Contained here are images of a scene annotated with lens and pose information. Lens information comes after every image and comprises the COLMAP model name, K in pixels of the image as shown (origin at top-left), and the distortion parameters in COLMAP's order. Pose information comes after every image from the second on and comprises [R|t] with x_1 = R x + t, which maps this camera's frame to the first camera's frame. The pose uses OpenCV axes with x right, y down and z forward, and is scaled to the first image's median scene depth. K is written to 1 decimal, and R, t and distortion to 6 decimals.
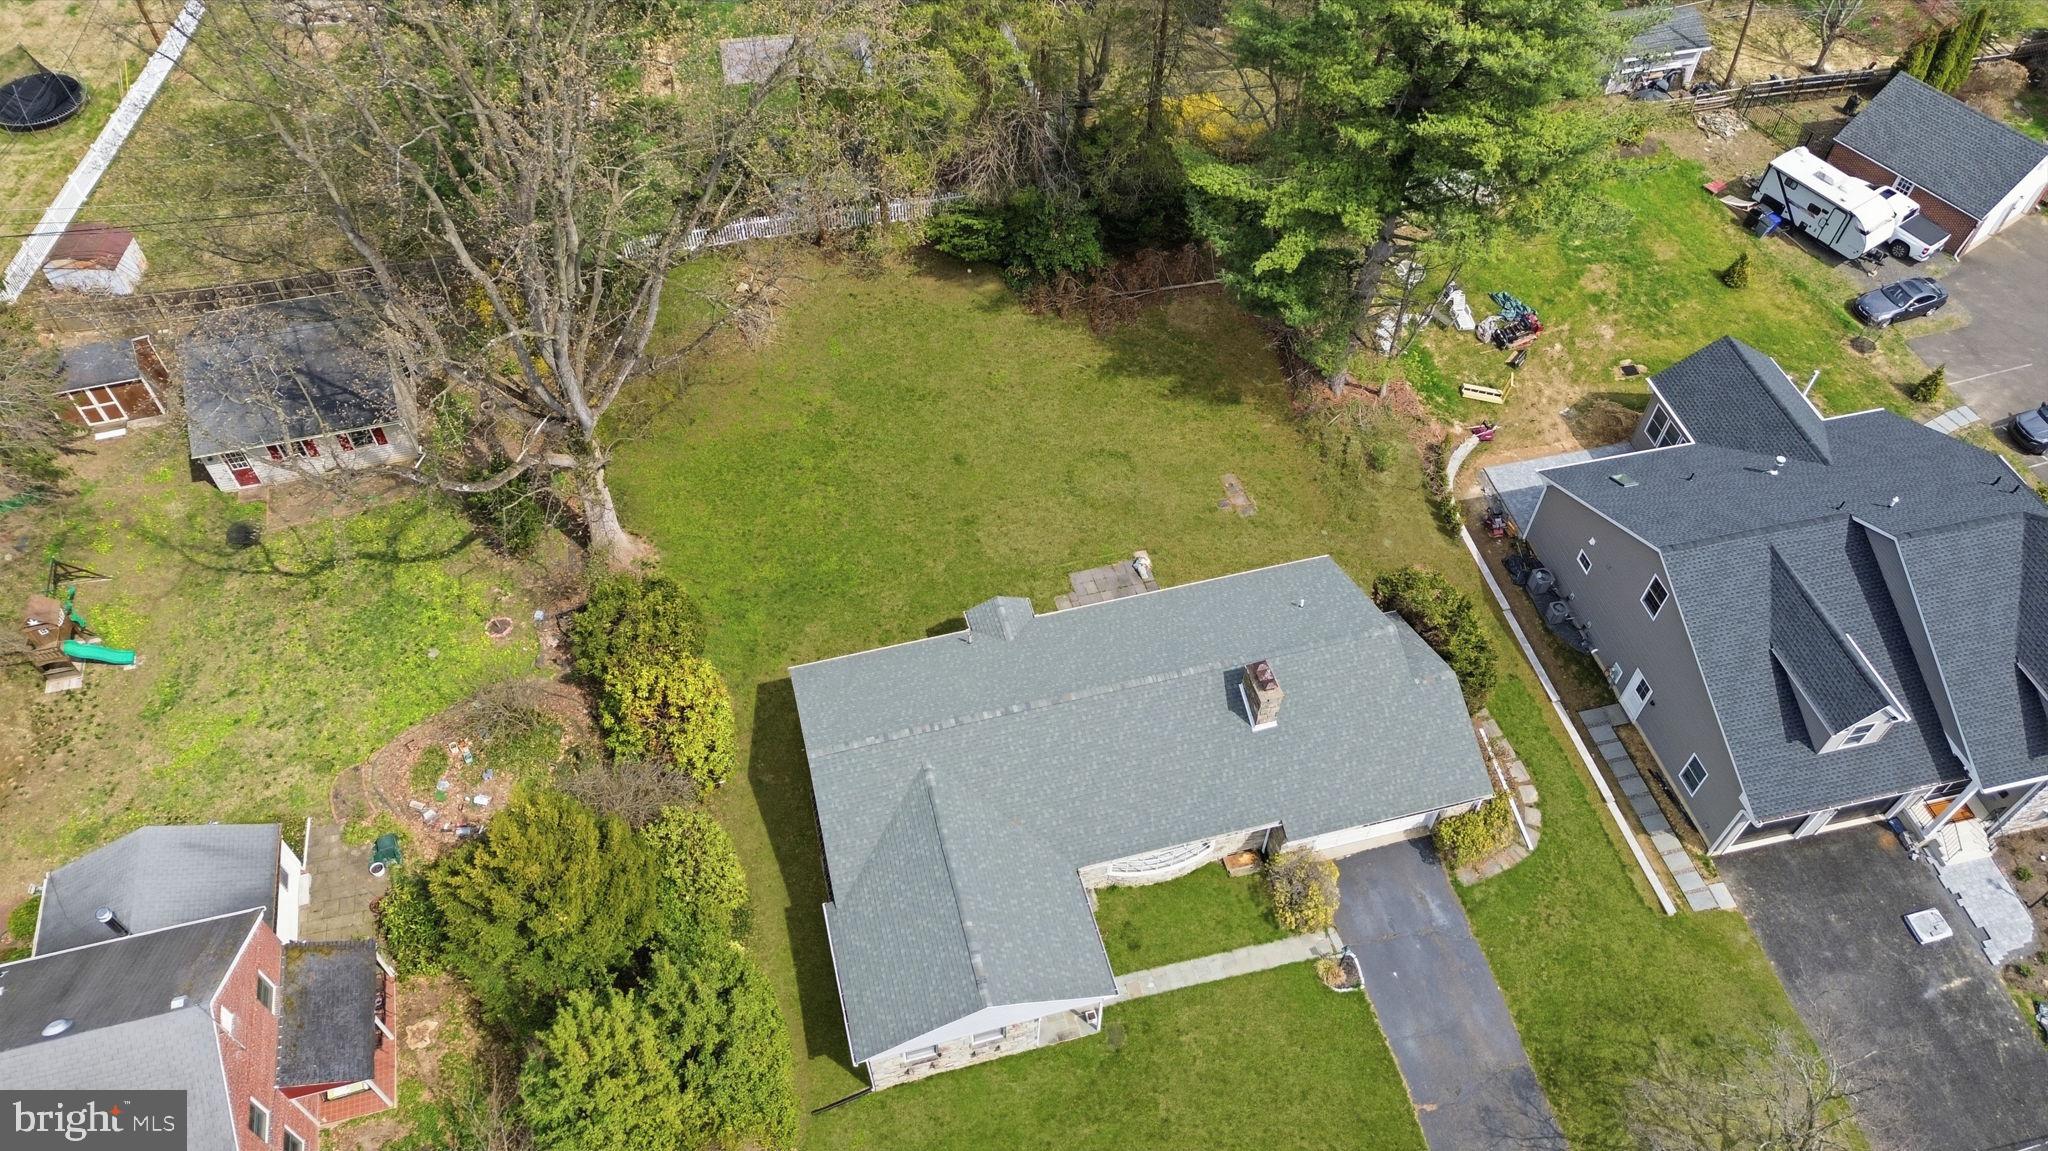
lens RADIAL K [[1440.9, 0, 1024.0], [0, 1440.9, 575.5], [0, 0, 1]] dist [0.080711, -0.084399]
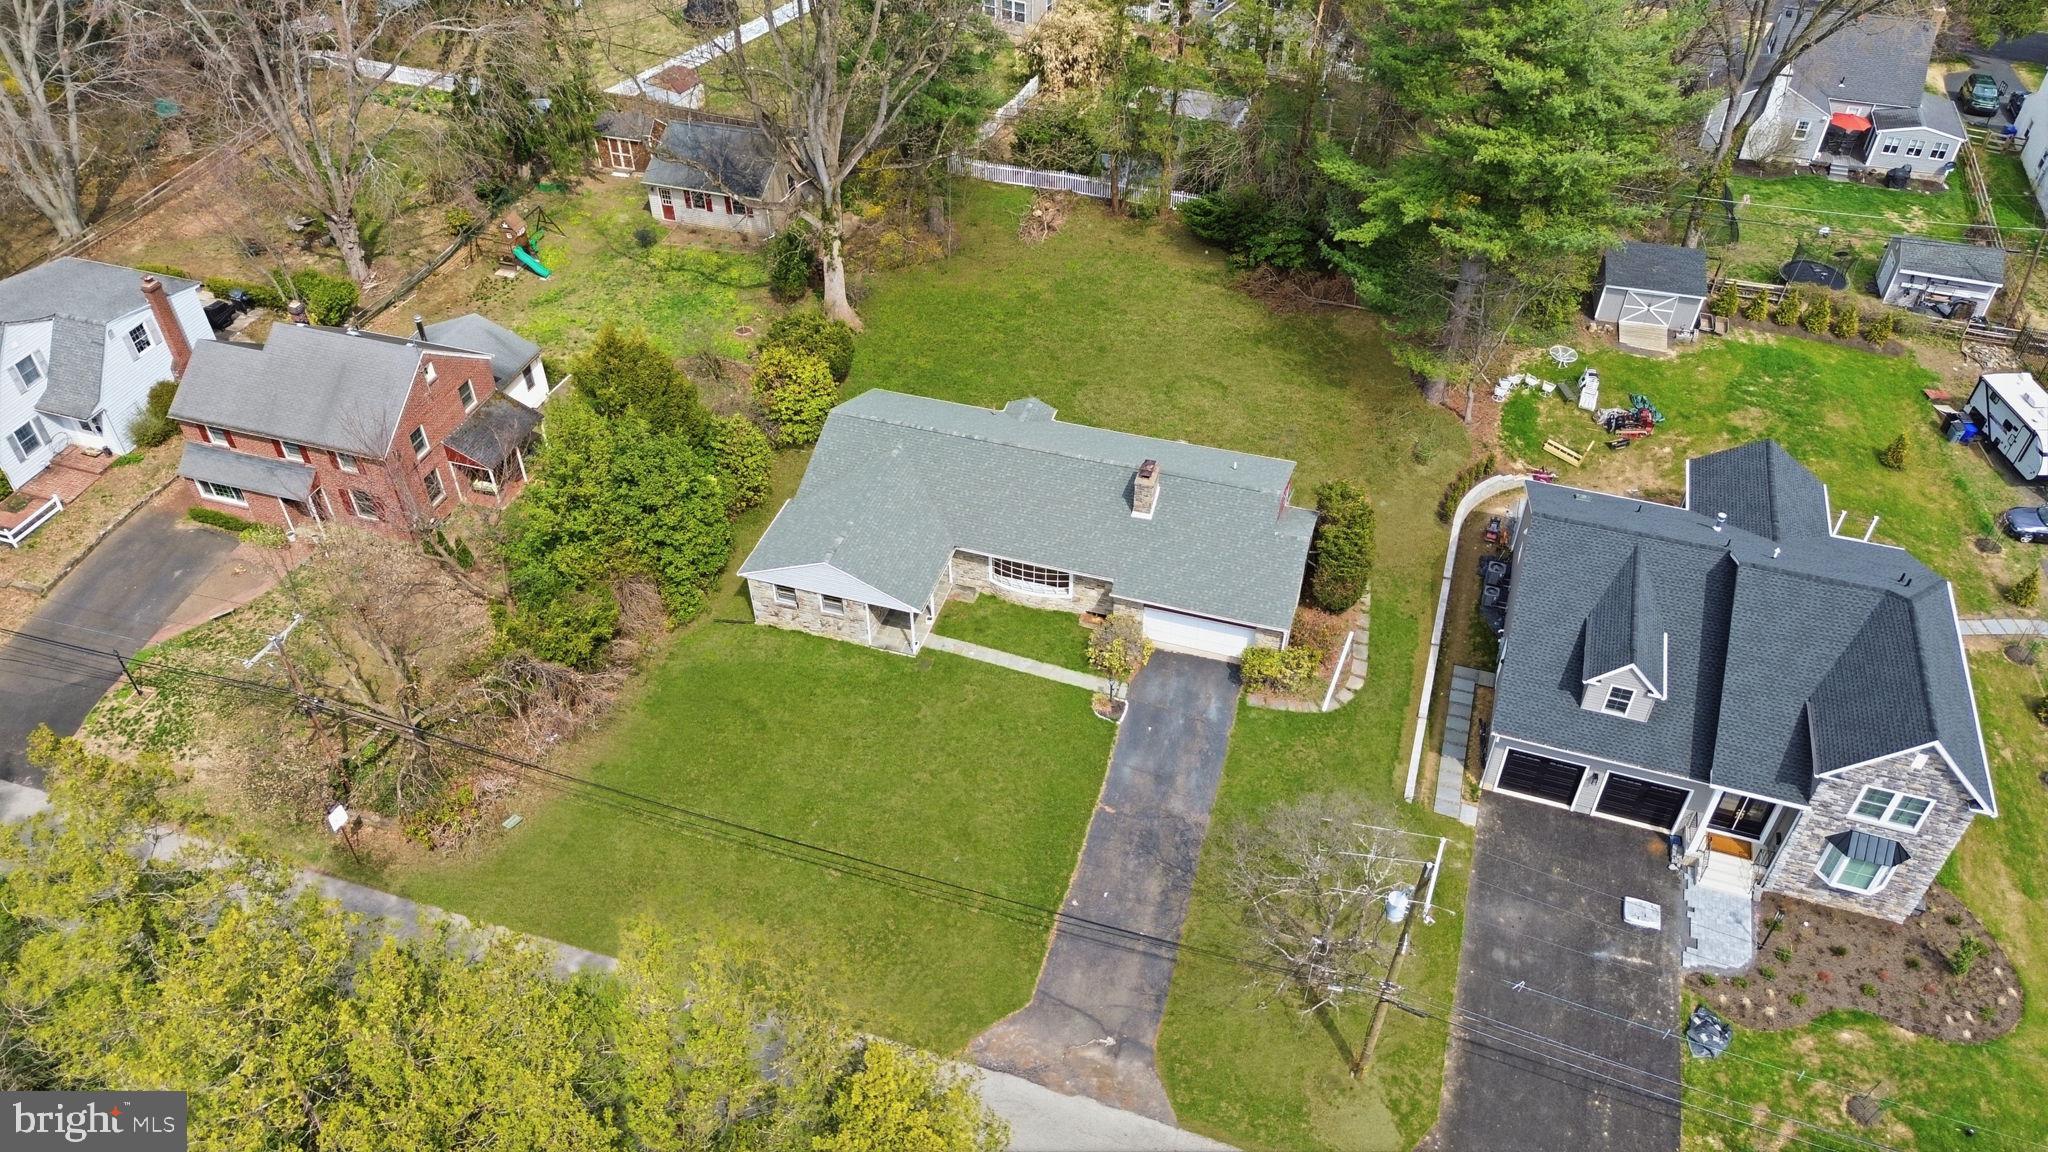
lens RADIAL K [[1440.9, 0, 1024.0], [0, 1440.9, 576.0], [0, 0, 1]] dist [0.080711, -0.084399]
pose [[0.848434, 0.343062, -0.403074, 0.468515], [-0.409210, 0.908147, -0.088414, 0.236767], [0.335718, 0.239955, 0.910887, -0.129080]]
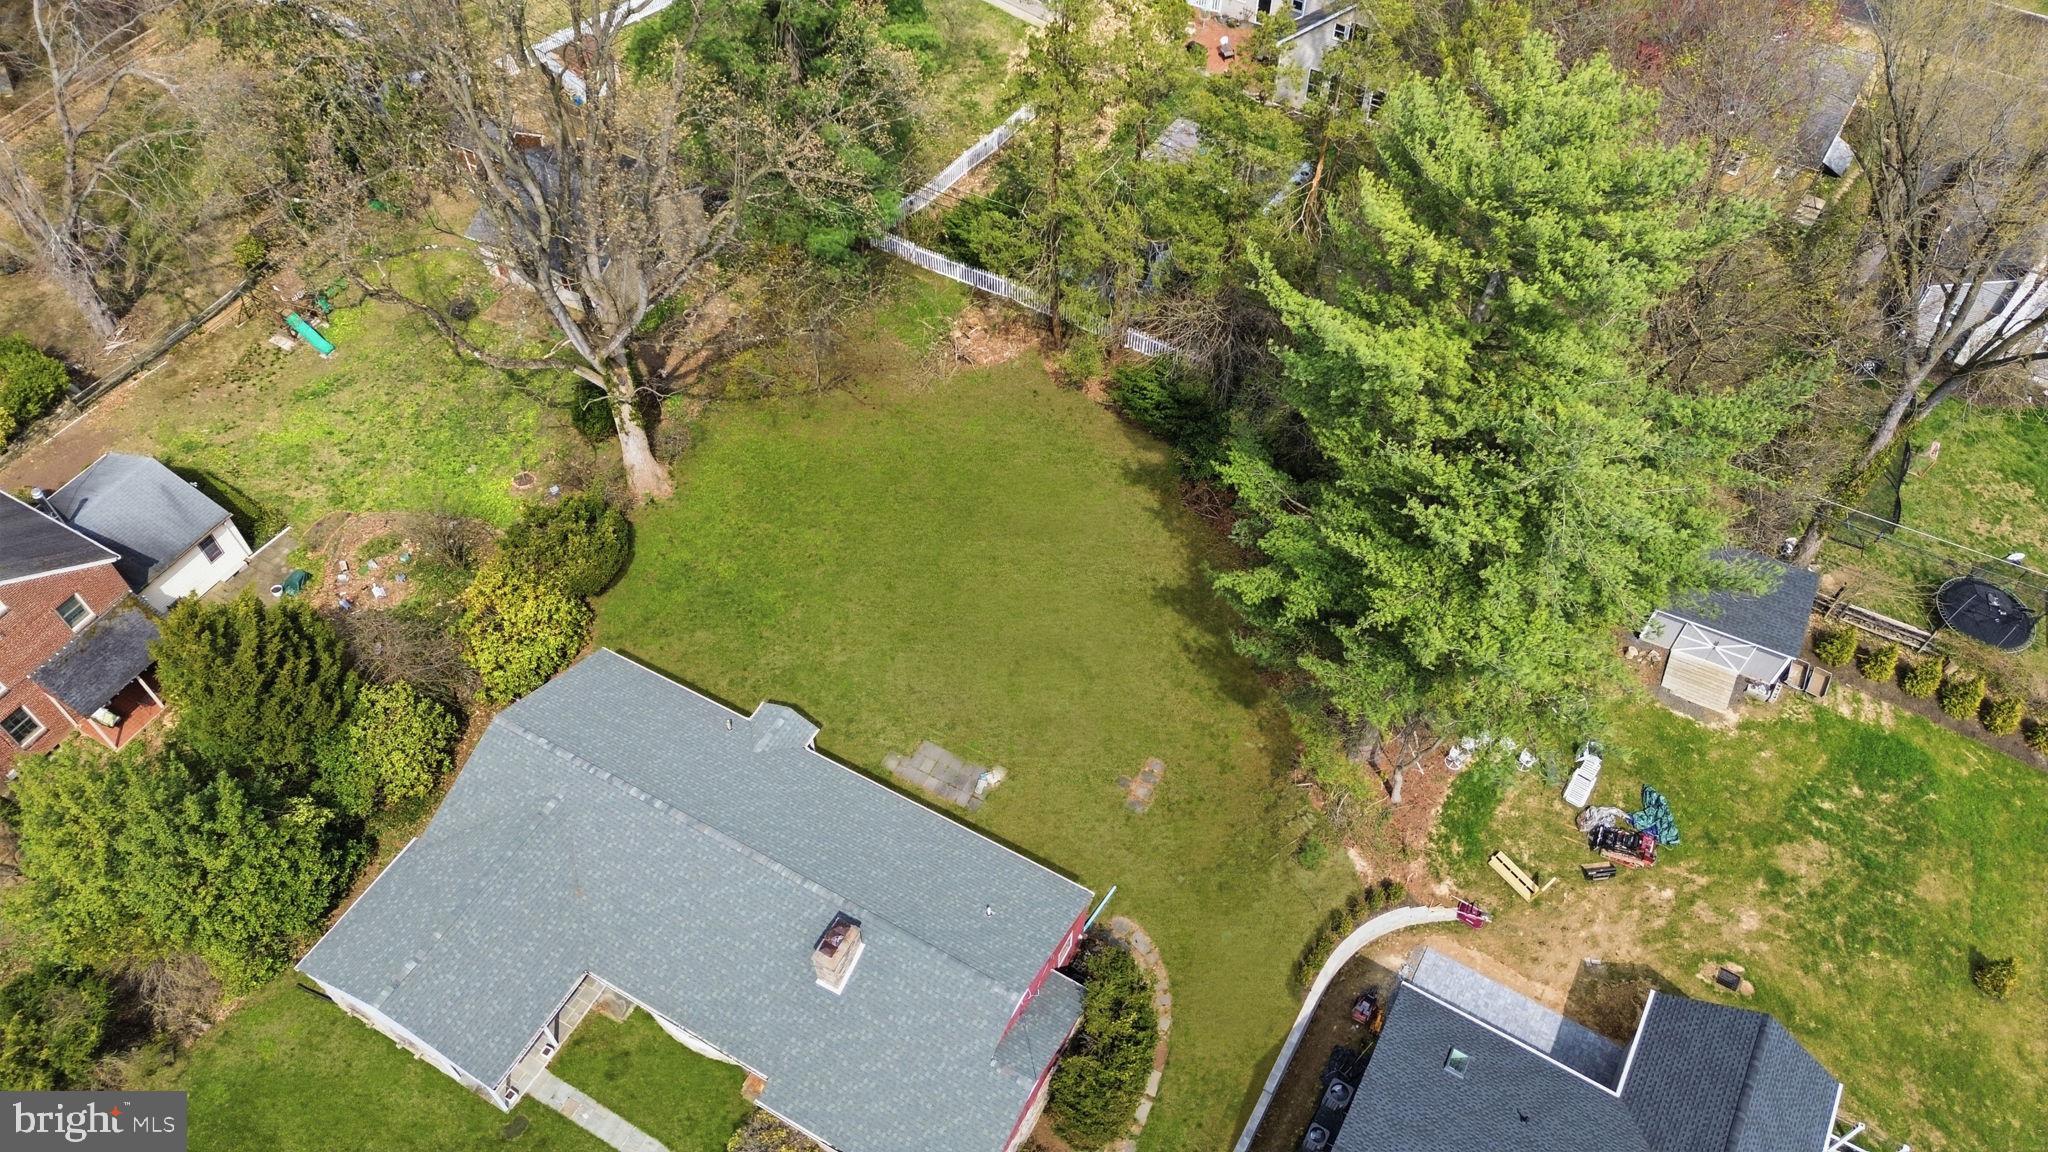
lens RADIAL K [[1438.3, 0, 1024.0], [0, 1438.3, 576.0], [0, 0, 1]] dist [0.089993, -0.088756]
pose [[0.719515, 0.540614, -0.435930, 0.400927], [-0.542009, 0.829588, 0.134203, -0.235073], [0.434194, 0.139718, 0.889918, 0.151623]]
